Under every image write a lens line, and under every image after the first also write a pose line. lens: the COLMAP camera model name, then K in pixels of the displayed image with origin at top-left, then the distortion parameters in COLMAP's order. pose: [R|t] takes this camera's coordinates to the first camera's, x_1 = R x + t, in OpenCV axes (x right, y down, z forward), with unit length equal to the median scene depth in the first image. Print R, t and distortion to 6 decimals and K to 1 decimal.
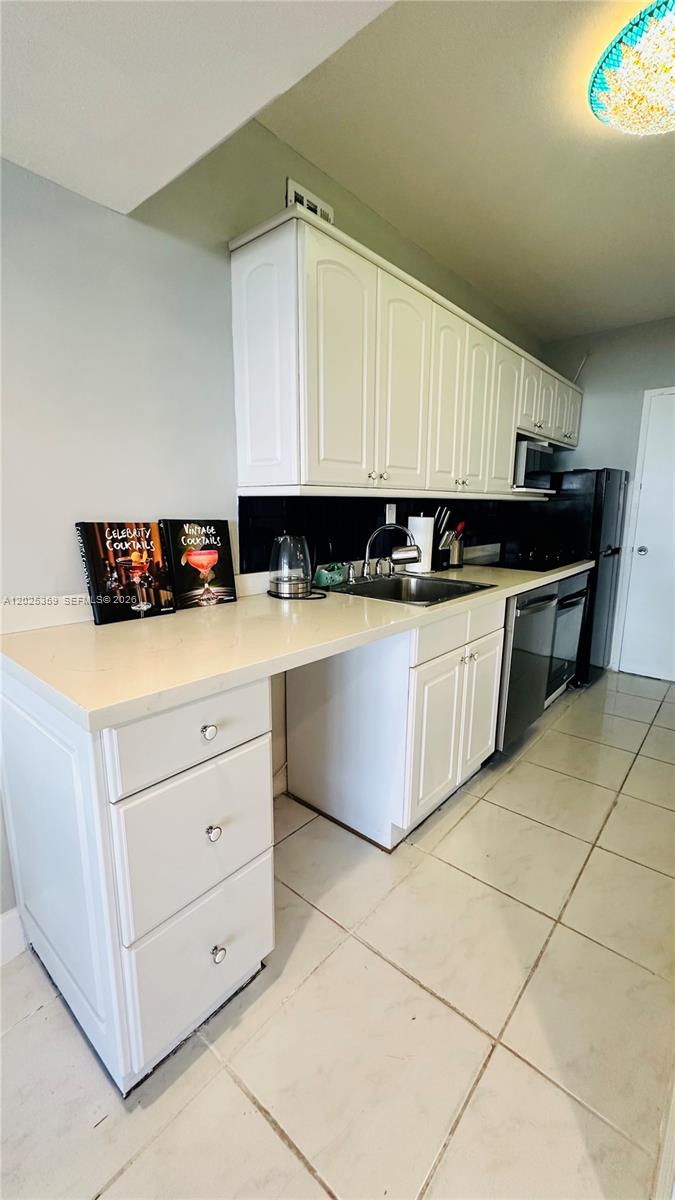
lens RADIAL K [[478.5, 0, 337.5], [0, 478.5, 600.0], [0, 0, 1]] dist [-0.004456, 0.001183]
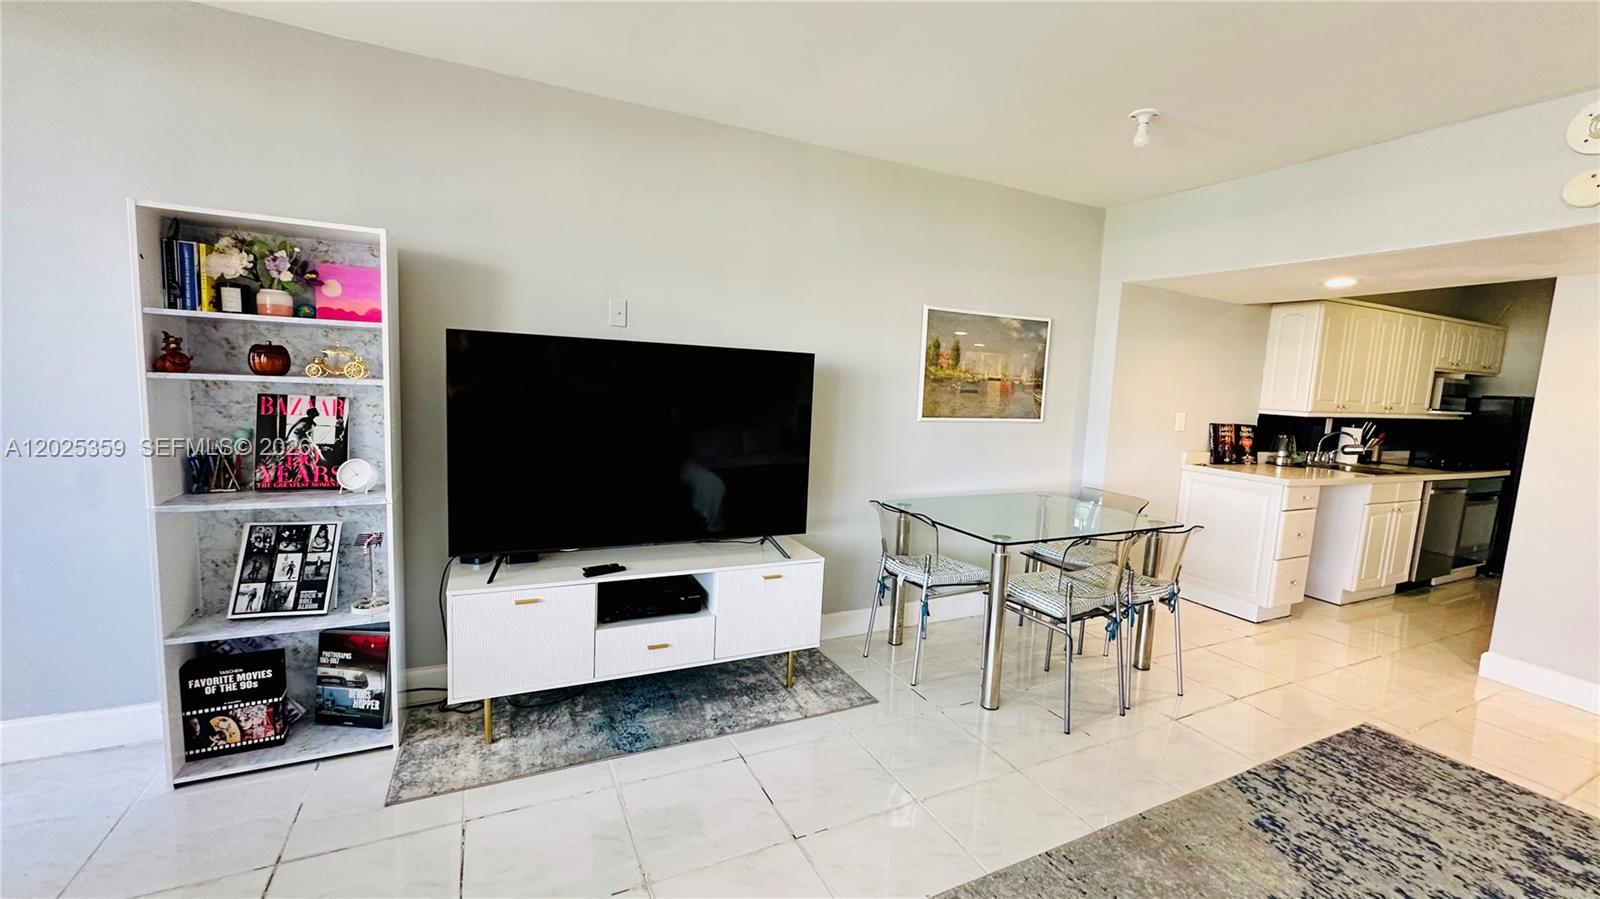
lens RADIAL K [[638.0, 0, 800.4], [0, 638.0, 449.0], [0, 0, 1]] dist [-0.004456, 0.001183]
pose [[0.917701, 0.080533, -0.389023, -0.736800], [-0.116223, 0.990820, -0.069055, 0.273123], [0.379890, 0.108585, 0.918636, -1.746199]]
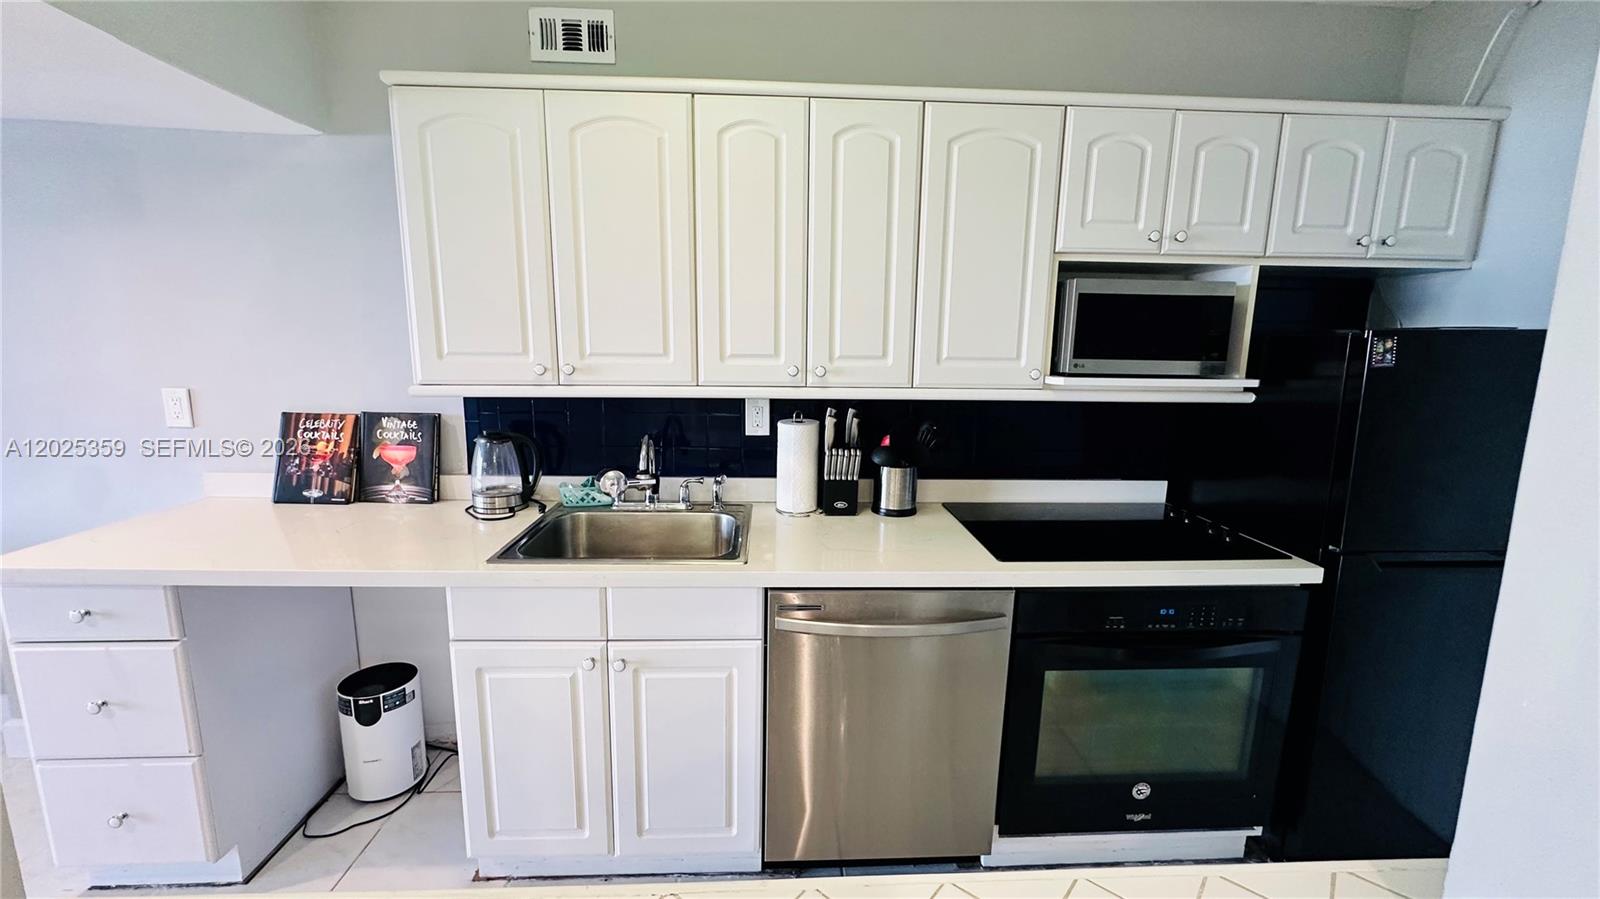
lens RADIAL K [[638.0, 0, 800.4], [0, 638.0, 449.0], [0, 0, 1]] dist [-0.004456, 0.001183]
pose [[0.691285, 0.127591, -0.711229, 0.863187], [-0.149736, 0.988216, 0.031744, -0.188105], [0.706898, 0.084552, 0.702244, 0.492864]]
